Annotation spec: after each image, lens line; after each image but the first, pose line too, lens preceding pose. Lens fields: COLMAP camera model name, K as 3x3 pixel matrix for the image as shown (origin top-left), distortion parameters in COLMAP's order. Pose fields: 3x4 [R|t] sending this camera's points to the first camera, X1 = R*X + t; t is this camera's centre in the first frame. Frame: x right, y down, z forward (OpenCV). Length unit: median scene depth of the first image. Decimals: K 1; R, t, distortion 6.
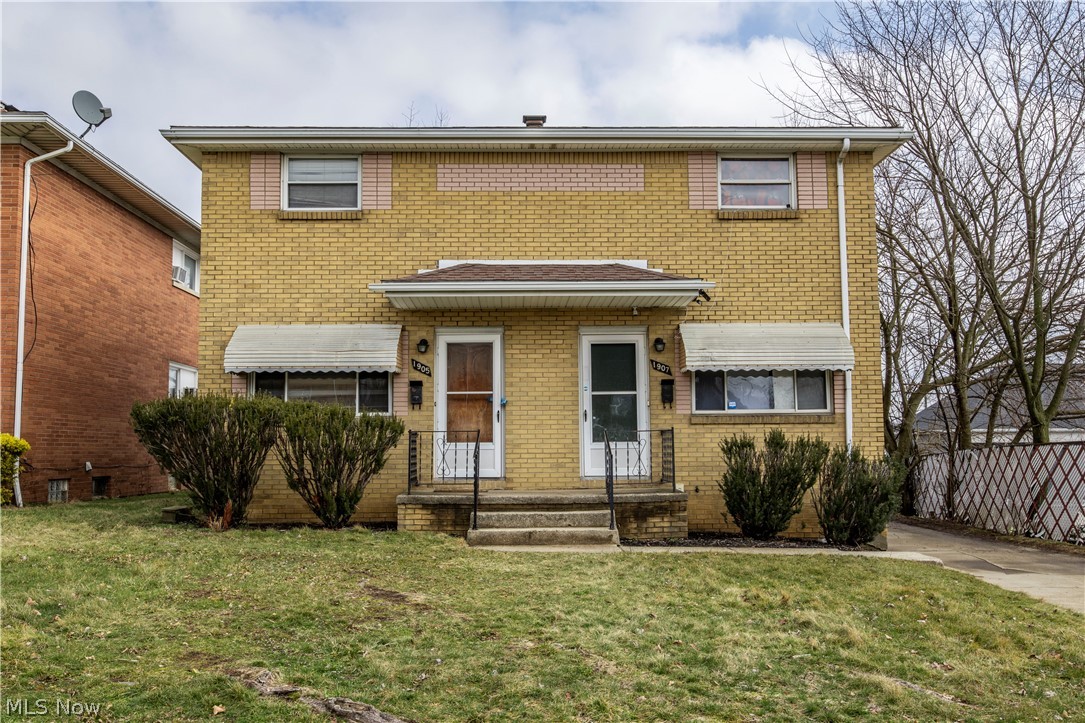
lens RADIAL K [[993.7, 0, 543.1], [0, 993.7, 356.9], [0, 0, 1]] dist [-0.002410, 0.008154]
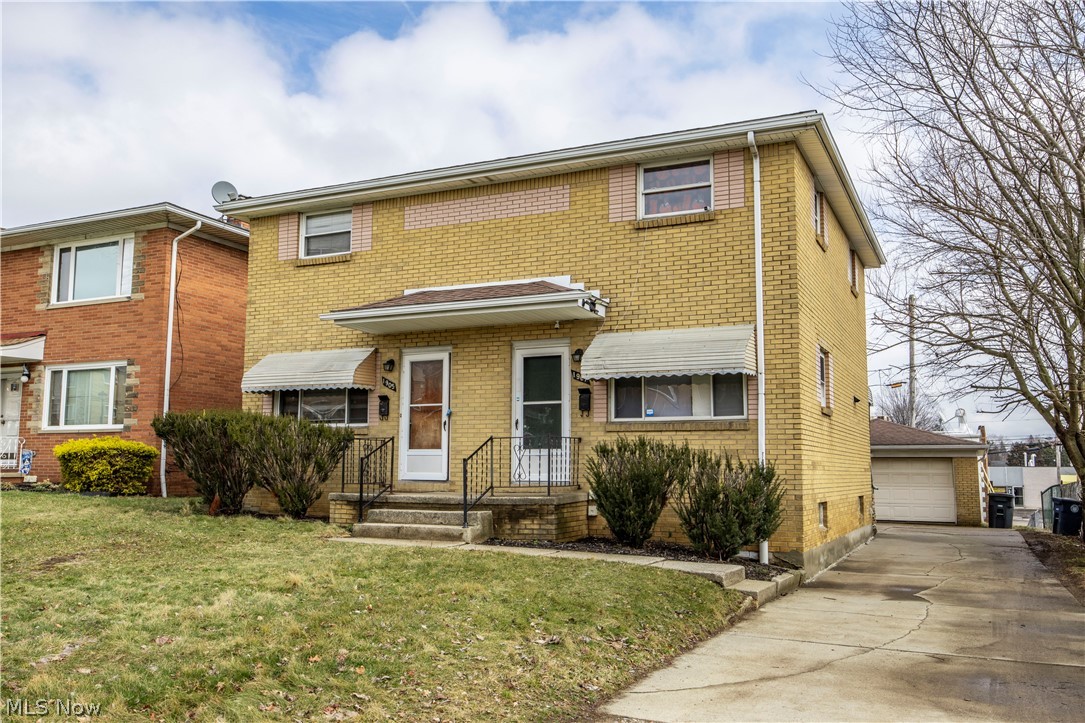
lens RADIAL K [[921.5, 0, 542.5], [0, 921.5, 361.5], [0, 0, 1]] dist [0.006158, -0.004269]
pose [[0.893597, -0.039553, -0.447124, 0.512267], [0.028127, 0.999087, -0.032168, 0.023844], [0.447988, 0.016169, 0.893893, 0.121237]]
